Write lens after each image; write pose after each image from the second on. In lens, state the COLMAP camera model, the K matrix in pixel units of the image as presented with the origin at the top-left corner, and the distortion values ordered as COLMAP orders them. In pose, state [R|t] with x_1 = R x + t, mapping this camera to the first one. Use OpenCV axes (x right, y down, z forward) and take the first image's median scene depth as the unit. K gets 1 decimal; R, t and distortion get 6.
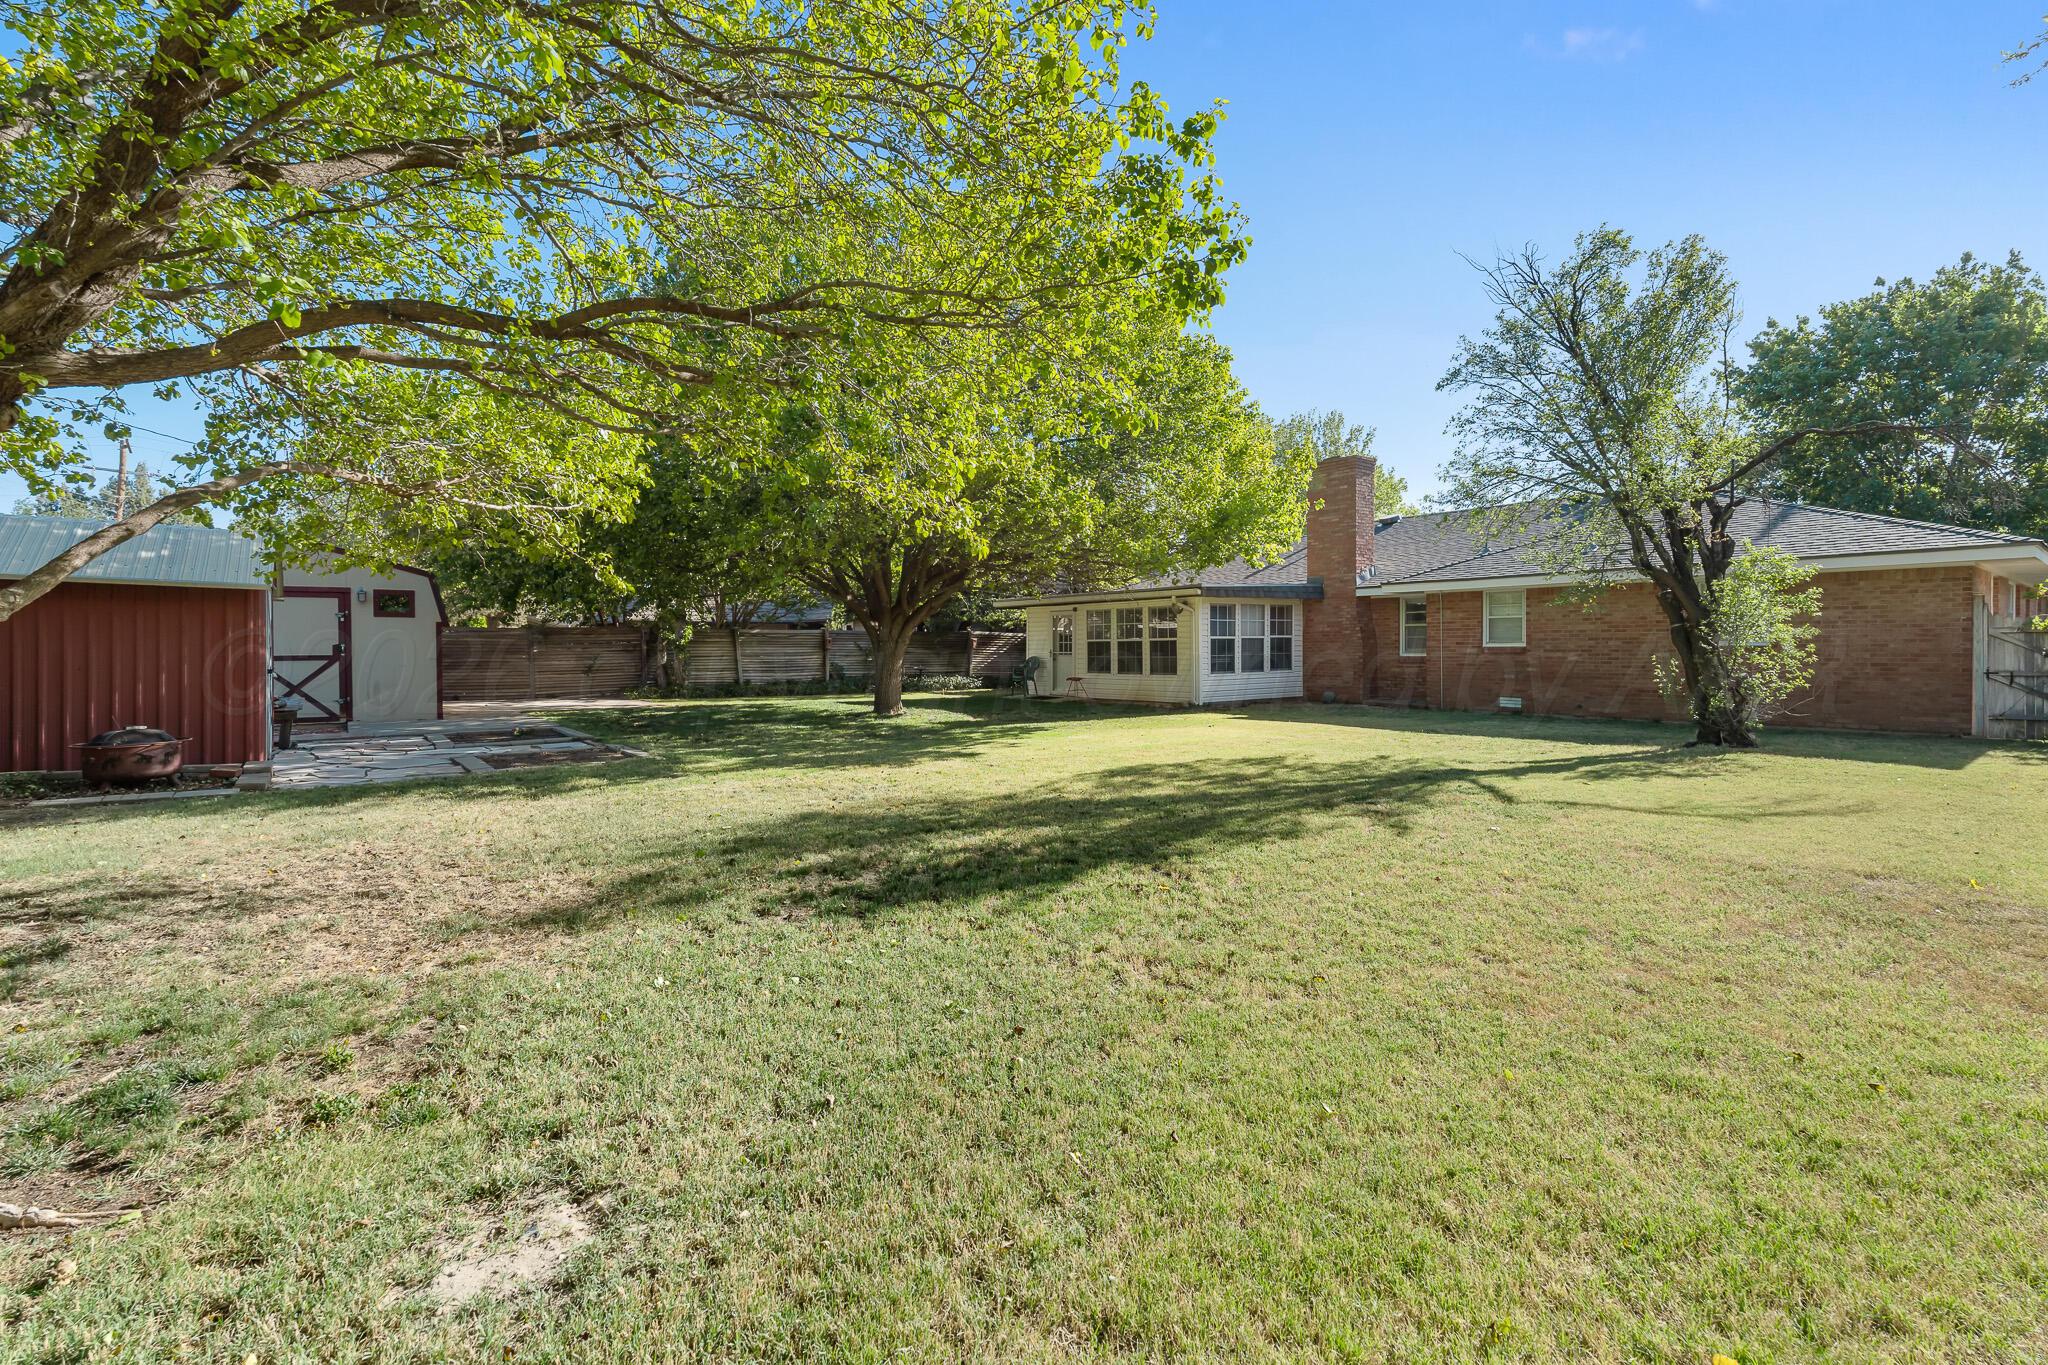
lens RADIAL K [[930.7, 0, 1026.1], [0, 930.7, 679.6], [0, 0, 1]] dist [-0.003008, 0.000252]
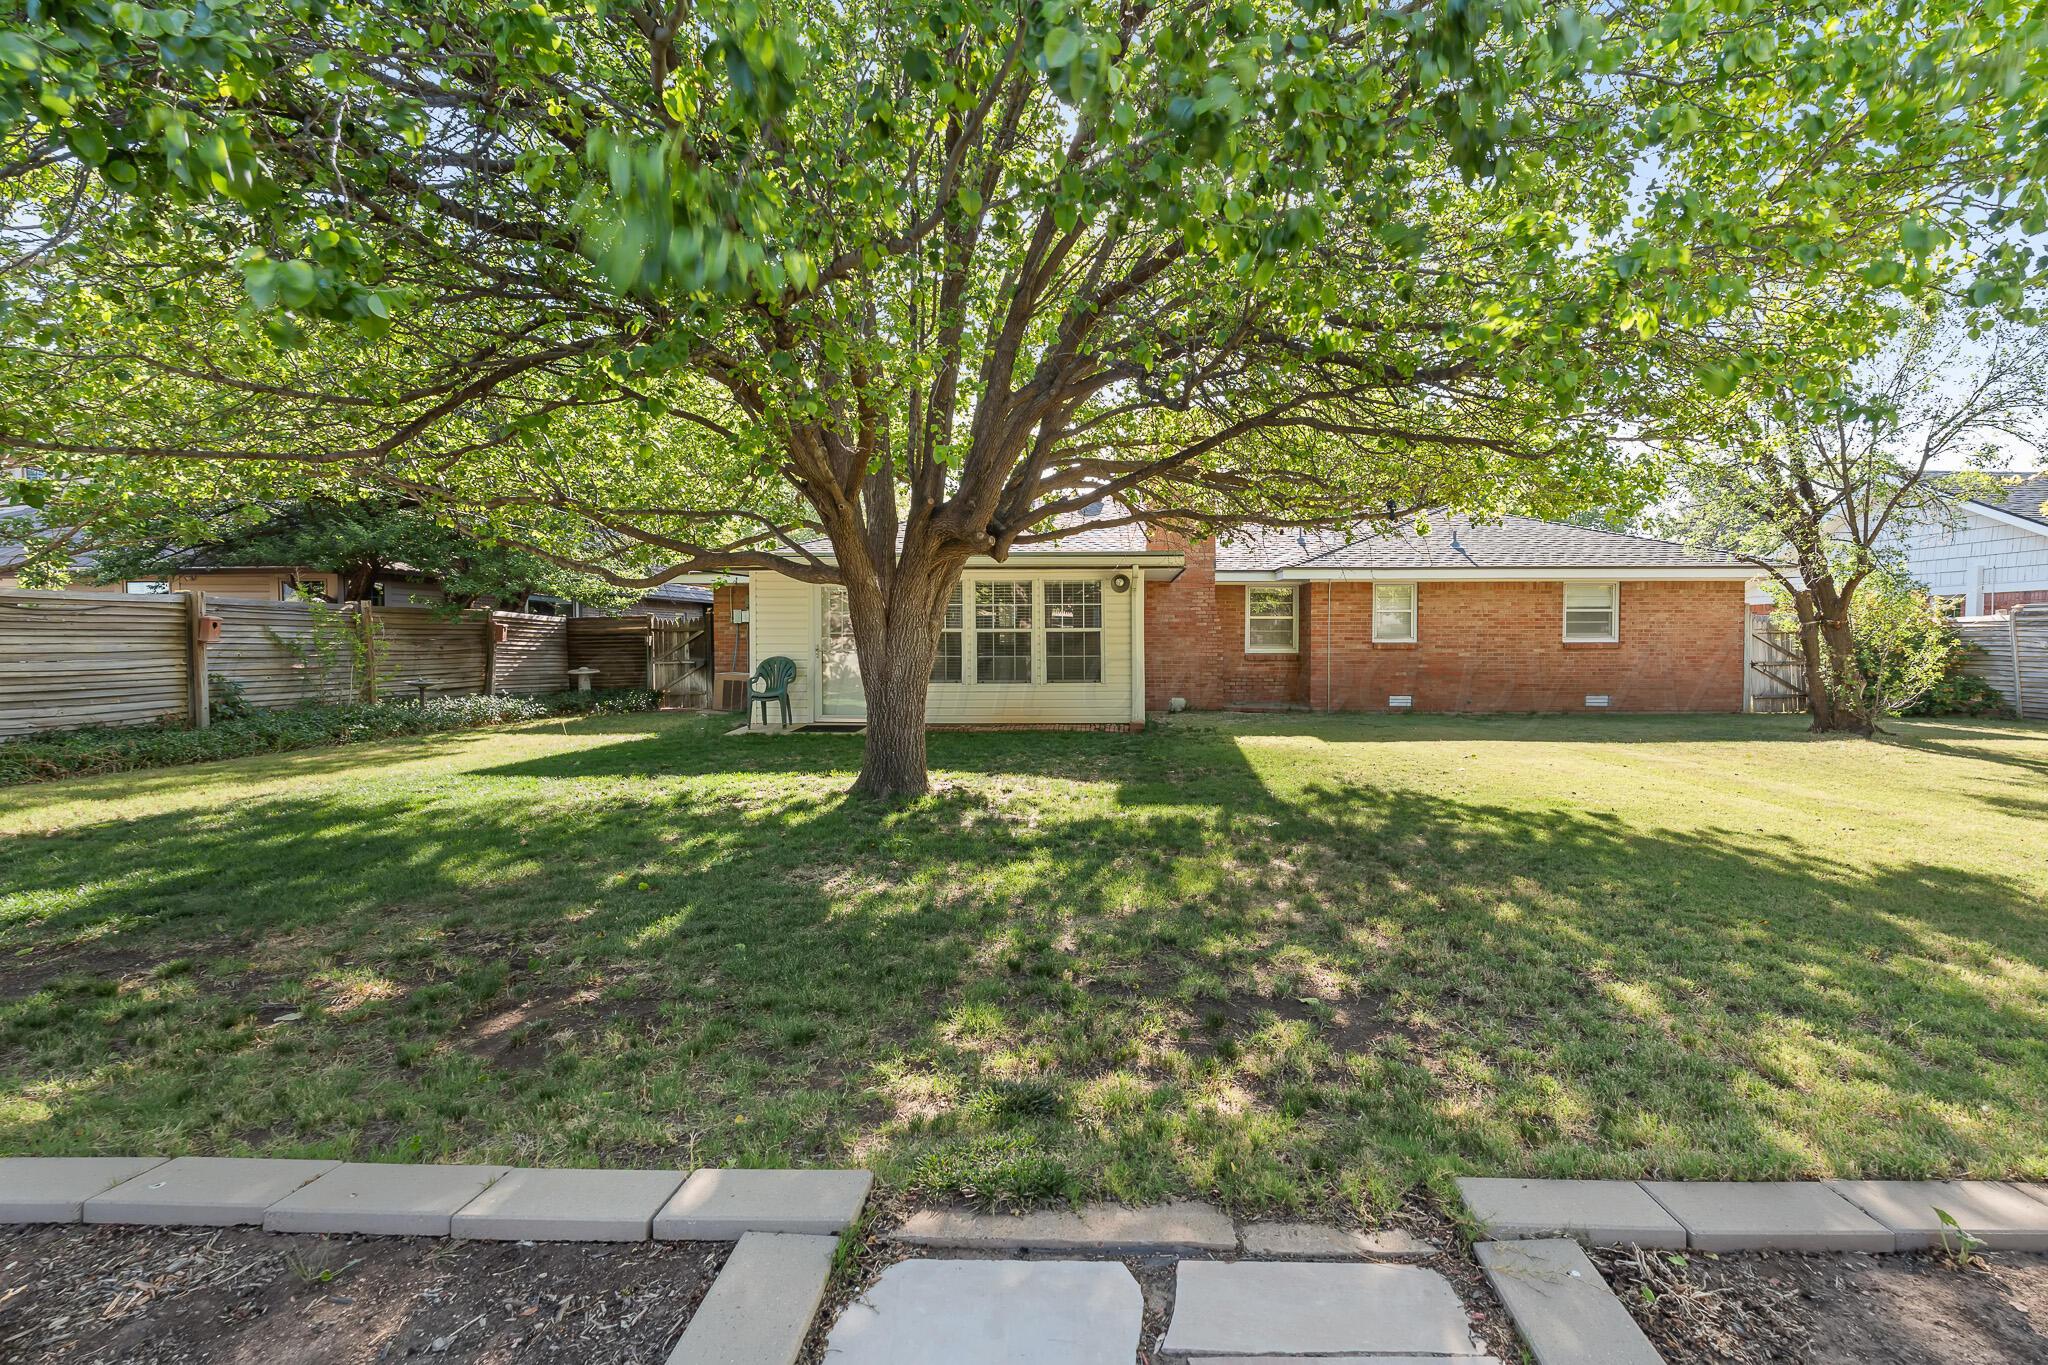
lens RADIAL K [[930.7, 0, 1026.1], [0, 930.7, 679.6], [0, 0, 1]] dist [-0.003008, 0.000252]
pose [[0.630143, -0.029932, 0.775902, -0.374015], [0.024719, 0.999524, 0.018484, -0.019771], [-0.776085, 0.007532, 0.630583, 0.569750]]
